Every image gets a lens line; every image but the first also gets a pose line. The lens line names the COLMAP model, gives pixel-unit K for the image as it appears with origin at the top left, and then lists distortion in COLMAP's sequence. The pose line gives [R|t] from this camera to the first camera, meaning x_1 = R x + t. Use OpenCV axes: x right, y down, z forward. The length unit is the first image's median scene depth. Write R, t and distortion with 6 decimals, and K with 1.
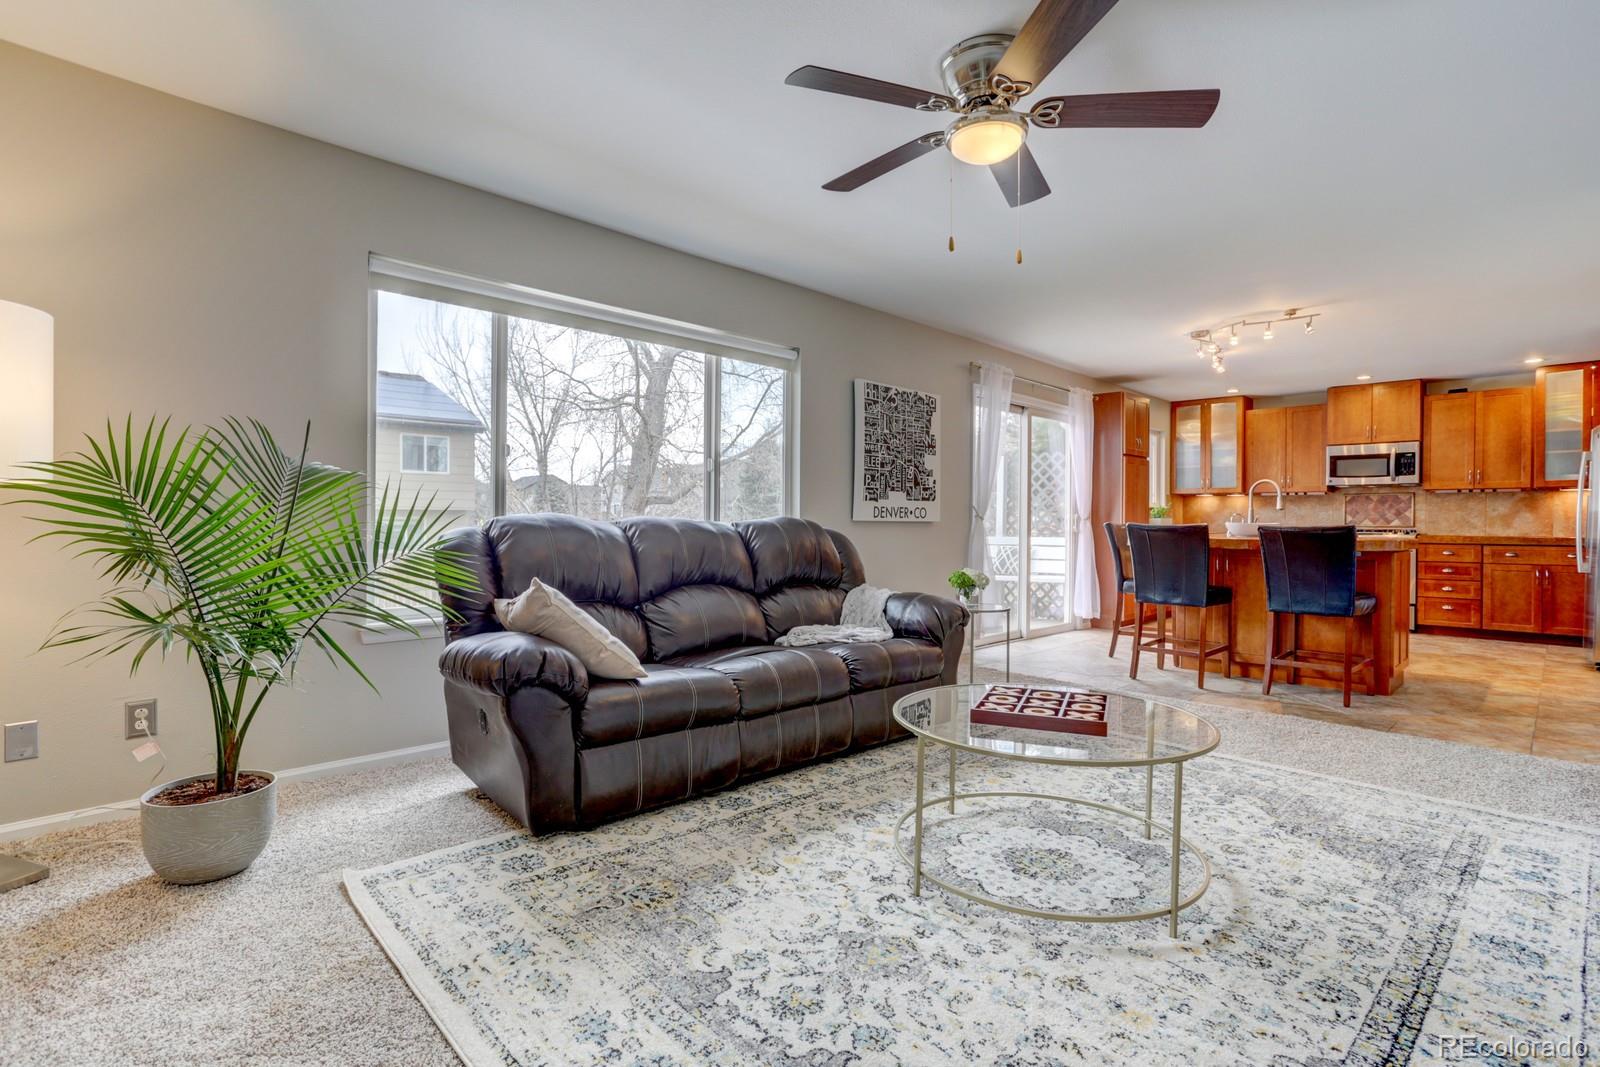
lens RADIAL K [[787.5, 0, 764.7], [0, 787.5, 523.9], [0, 0, 1]] dist [-0.040214, 0.022563]
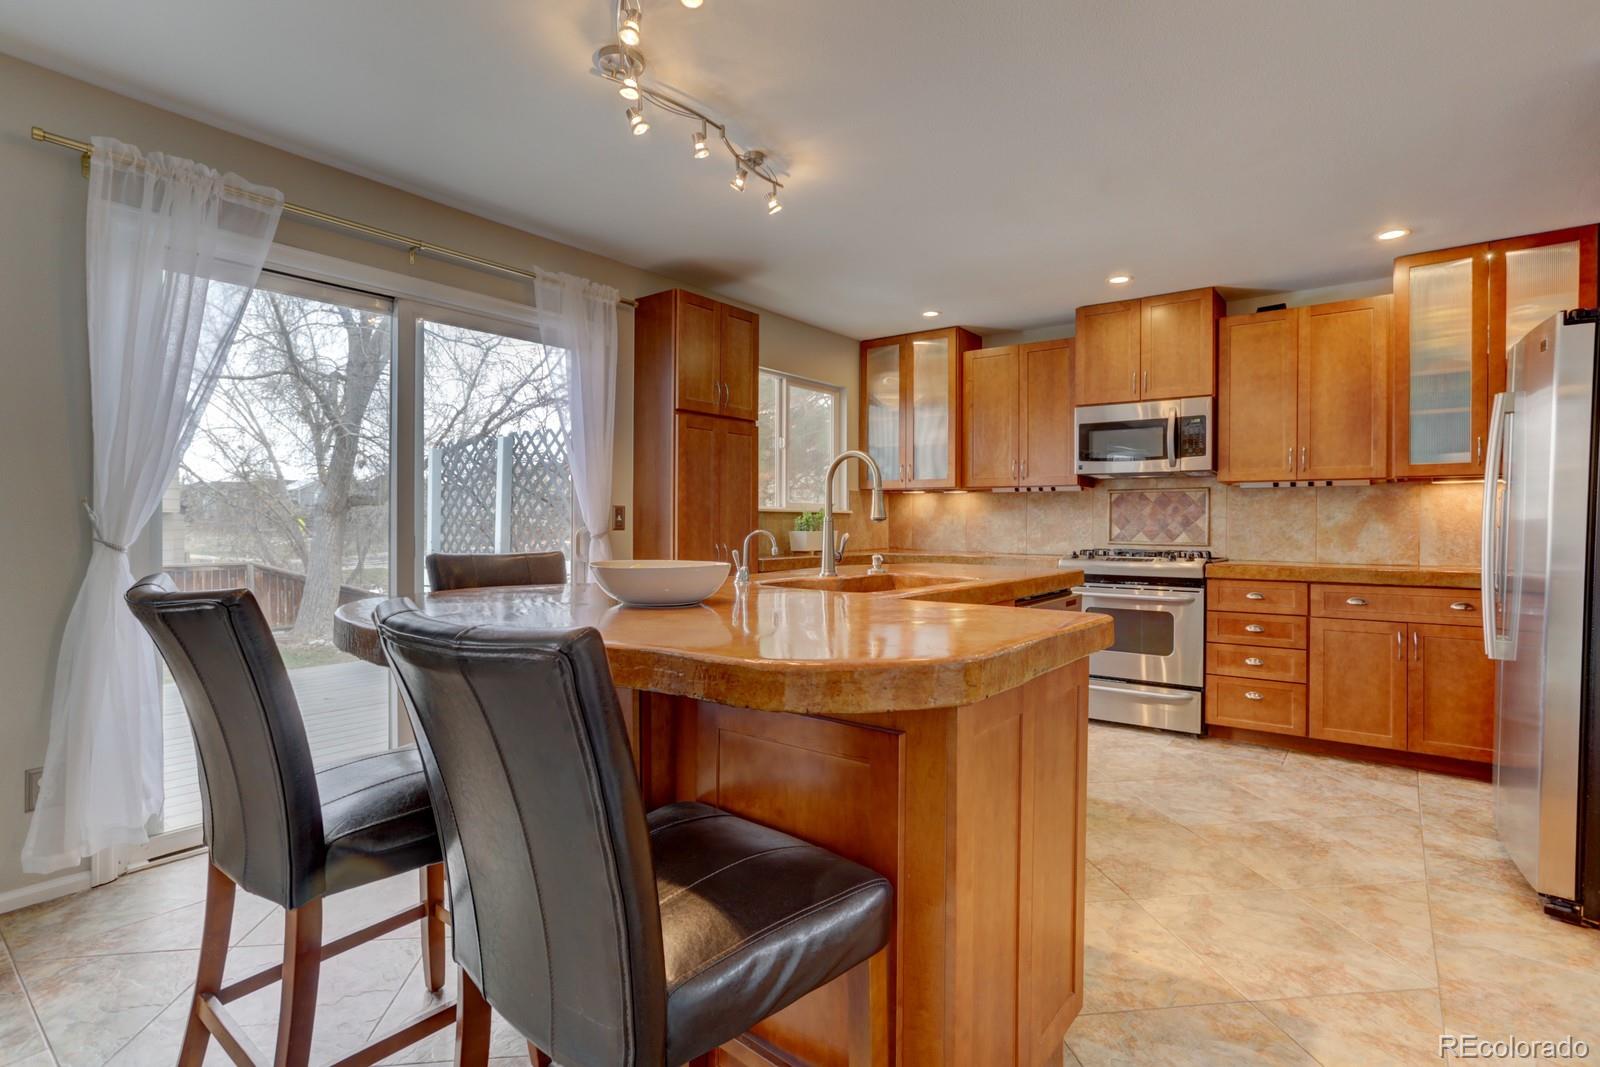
lens RADIAL K [[787.5, 0, 774.8], [0, 787.5, 524.0], [0, 0, 1]] dist [-0.040214, 0.022563]
pose [[0.991757, -0.002020, 0.128115, 0.469474], [0.002039, 0.999998, -0.000015, -0.014363], [-0.128115, 0.000276, 0.991759, 0.489951]]
